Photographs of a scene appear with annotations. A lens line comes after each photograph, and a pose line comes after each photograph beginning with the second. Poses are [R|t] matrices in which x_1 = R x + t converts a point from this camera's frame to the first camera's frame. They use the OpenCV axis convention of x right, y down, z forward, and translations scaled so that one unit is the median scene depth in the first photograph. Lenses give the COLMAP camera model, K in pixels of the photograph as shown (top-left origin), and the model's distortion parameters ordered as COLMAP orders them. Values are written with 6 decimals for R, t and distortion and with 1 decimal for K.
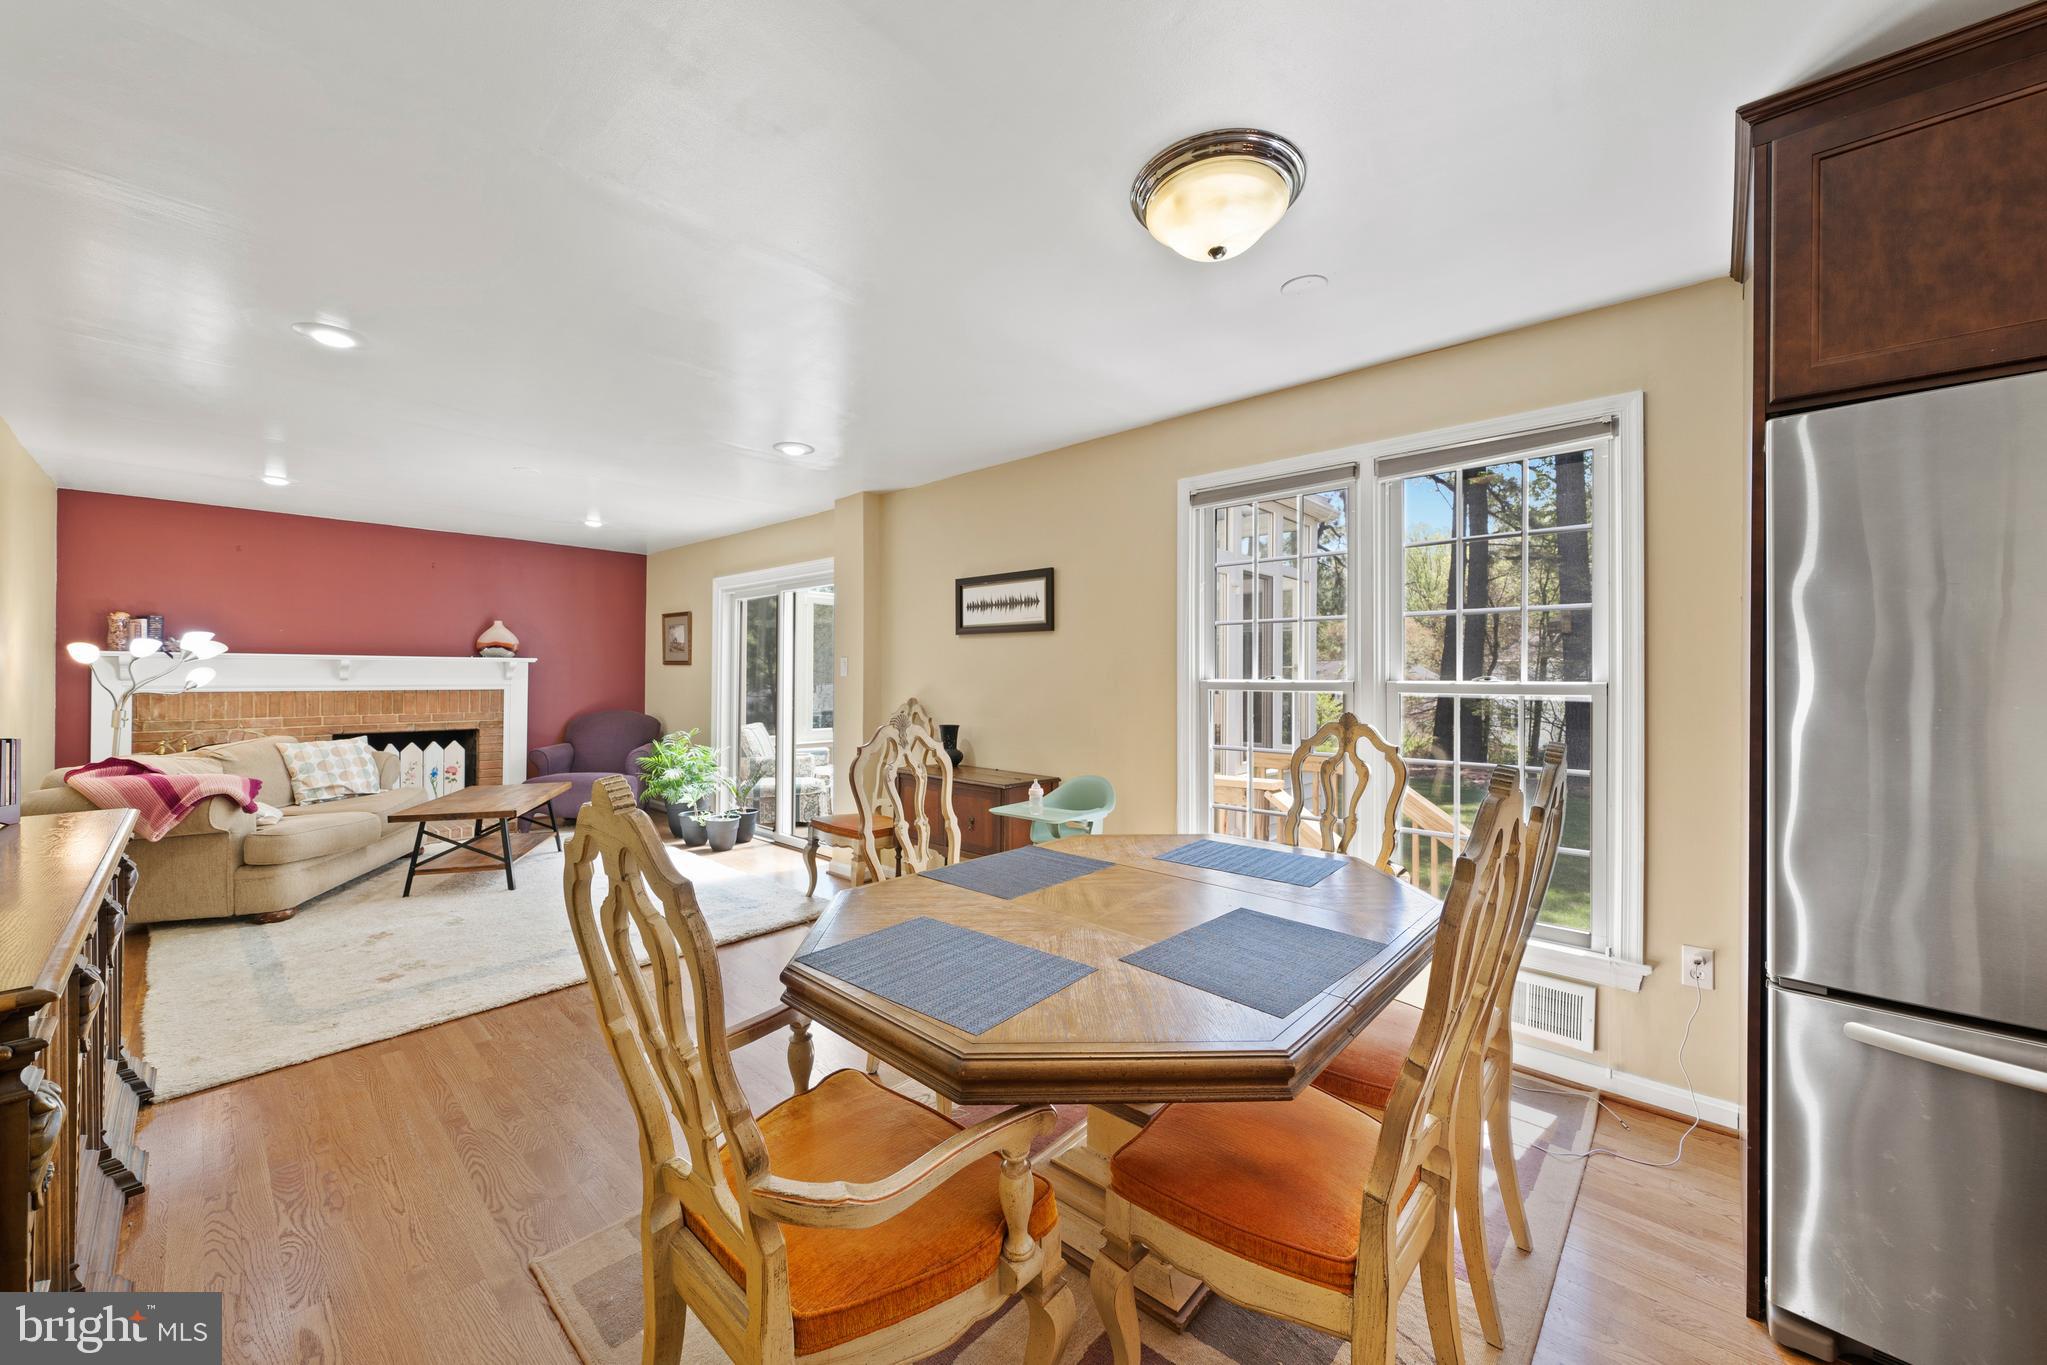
lens RADIAL K [[773.3, 0, 1016.0], [0, 773.3, 677.7], [0, 0, 1]] dist [0.000235, 0.000659]
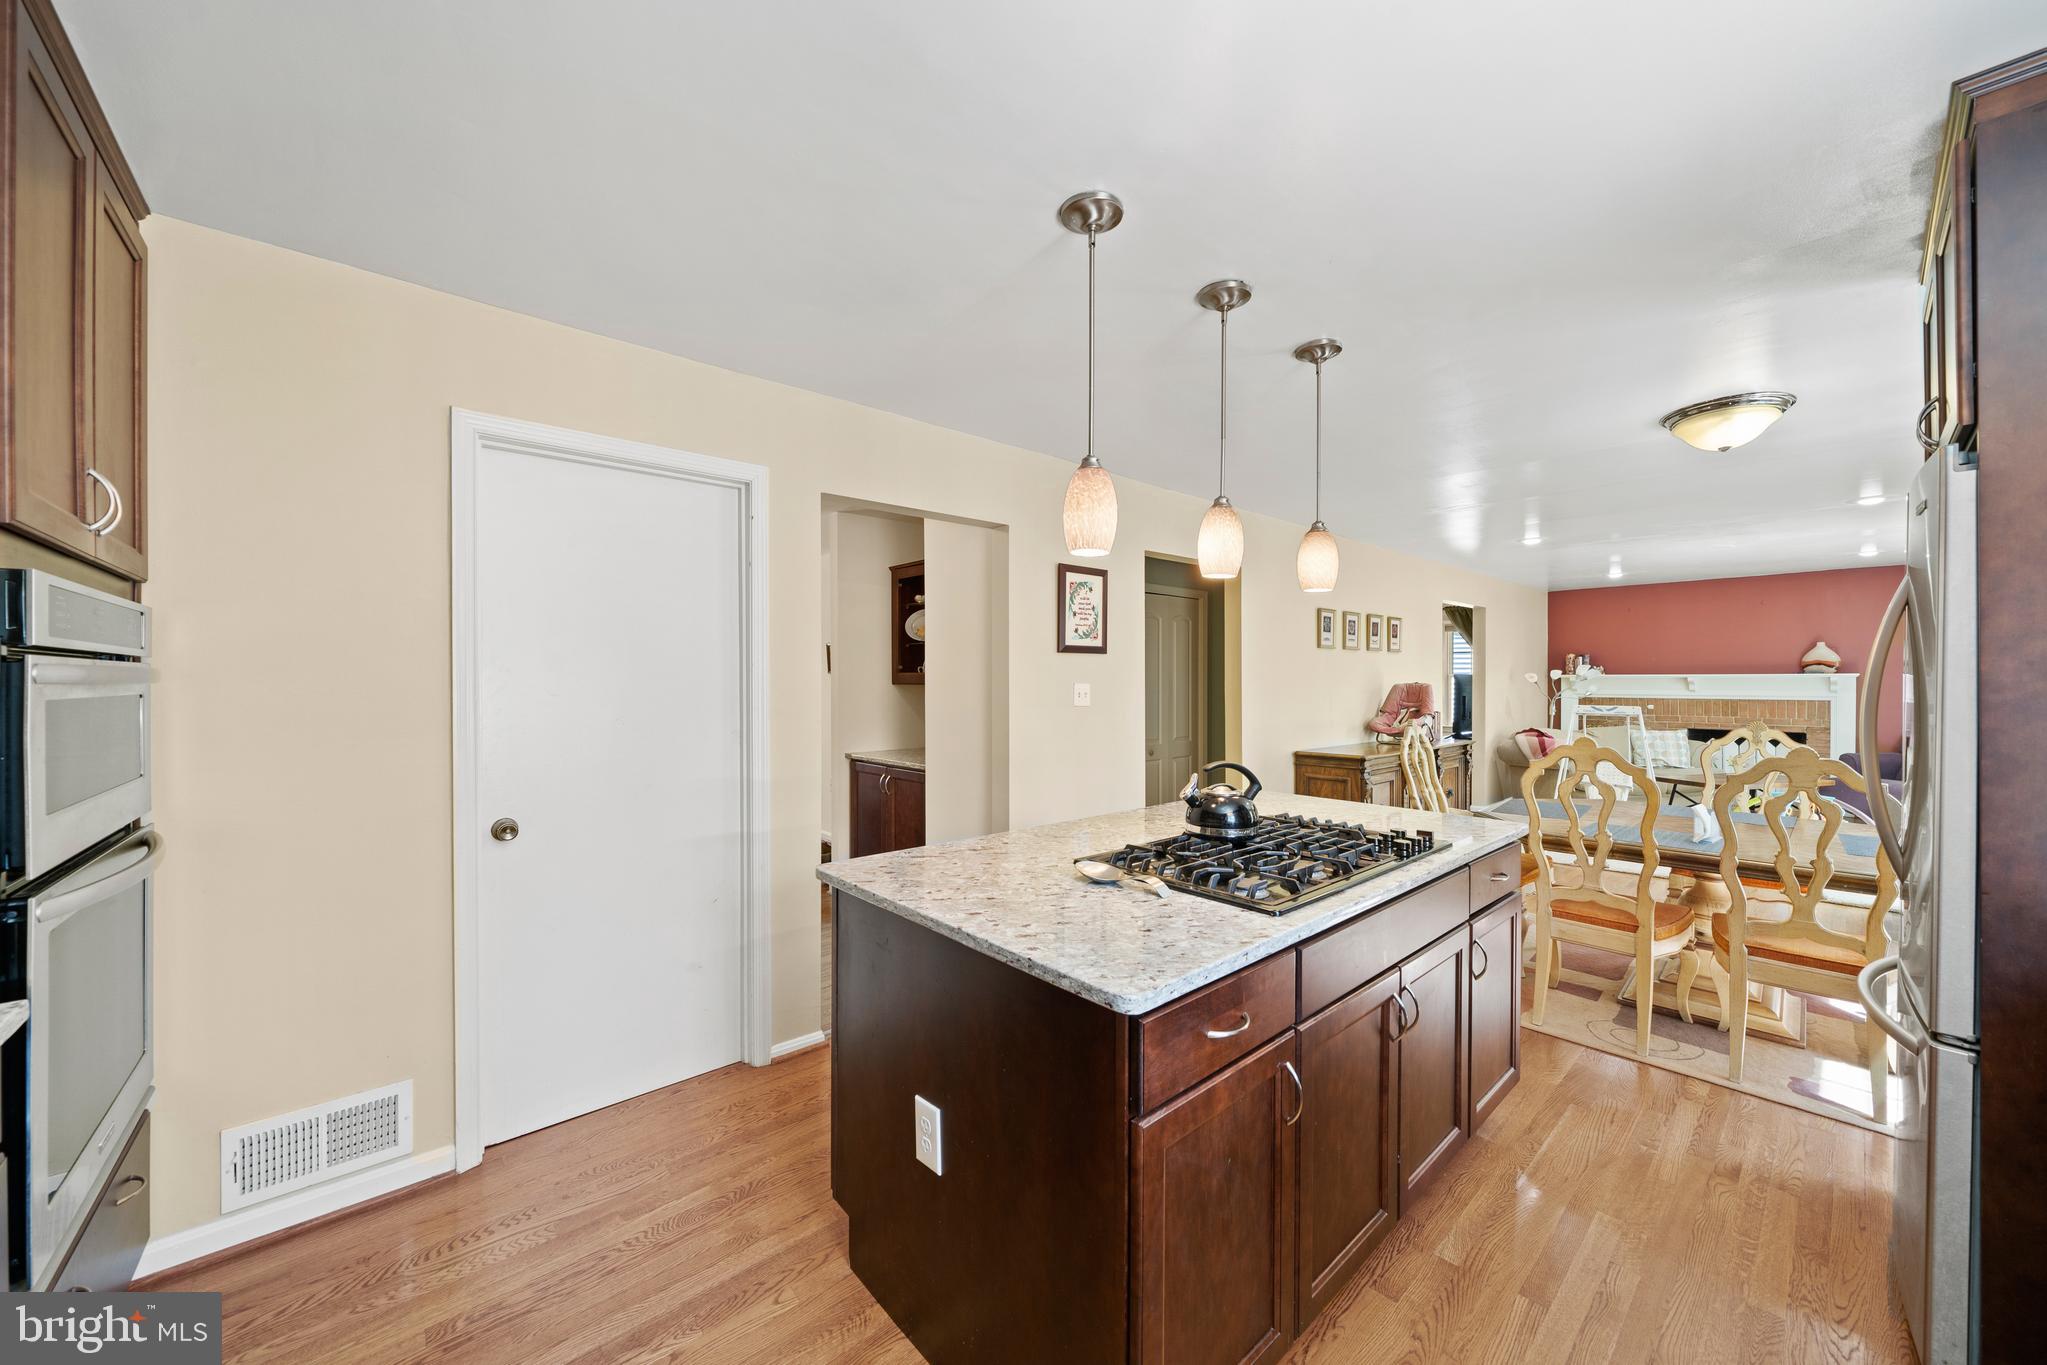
lens RADIAL K [[739.3, 0, 1020.1], [0, 739.3, 671.7], [0, 0, 1]] dist [-0.014260, -0.000076]
pose [[-0.102130, -0.014138, -0.994671, 0.740658], [-0.003622, 0.999898, -0.013840, -0.012117], [0.994764, 0.002189, -0.102171, -0.136534]]
